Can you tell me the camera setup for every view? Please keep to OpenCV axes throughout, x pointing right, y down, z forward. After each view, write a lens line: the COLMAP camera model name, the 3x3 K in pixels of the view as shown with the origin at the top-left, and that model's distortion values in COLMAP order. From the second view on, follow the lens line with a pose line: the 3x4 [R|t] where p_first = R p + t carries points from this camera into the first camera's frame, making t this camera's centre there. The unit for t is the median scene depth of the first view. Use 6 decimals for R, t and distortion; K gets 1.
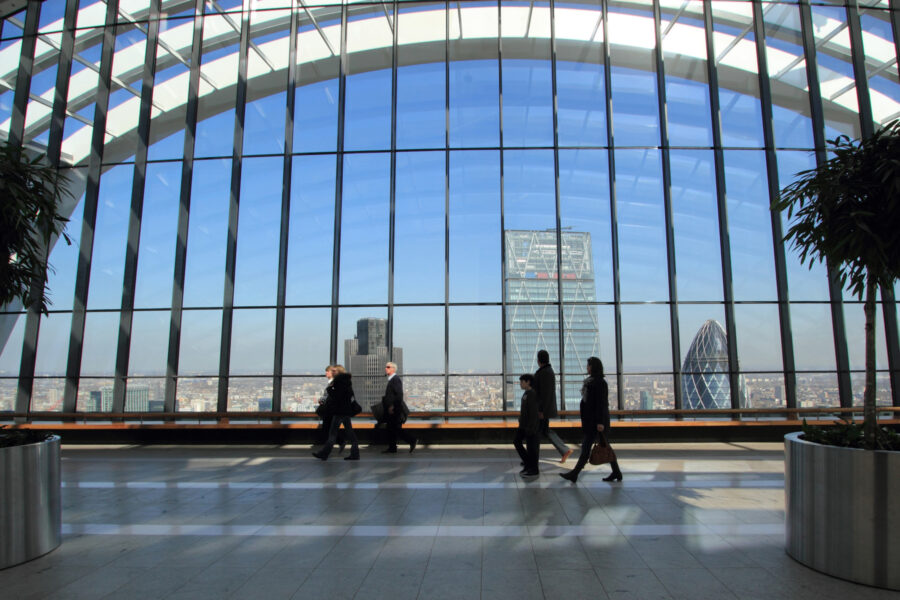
lens RADIAL K [[785.1, 0, 450.0], [0, 785.1, 300.0], [0, 0, 1]] dist [-0.009928, -0.002859]
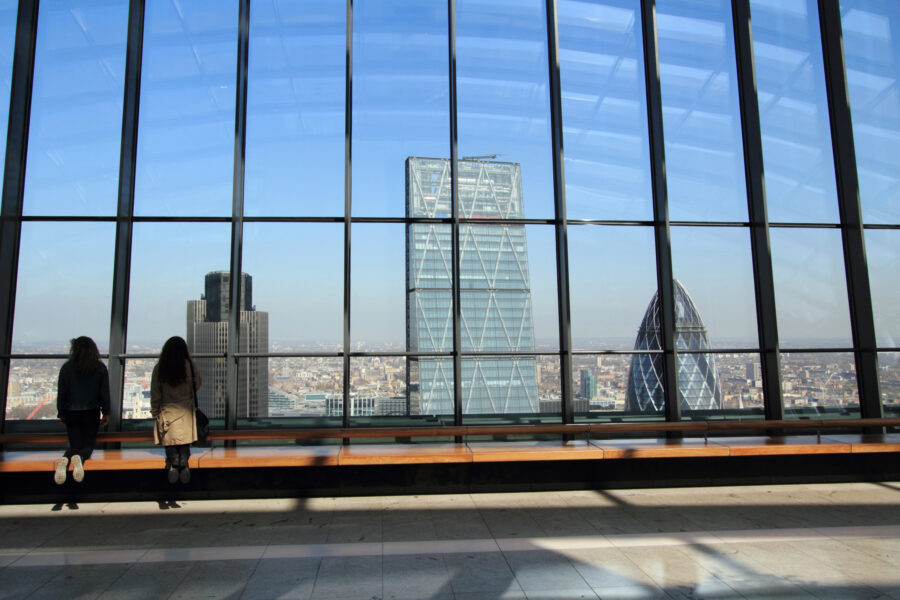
lens RADIAL K [[847.8, 0, 448.4], [0, 847.8, 284.1], [0, 0, 1]] dist [0.006962, 0.004406]
pose [[0.989541, 0.010982, 0.143831, -0.008324], [-0.014120, 0.999684, 0.020814, 0.016097], [-0.143557, -0.022627, 0.989383, 0.195589]]
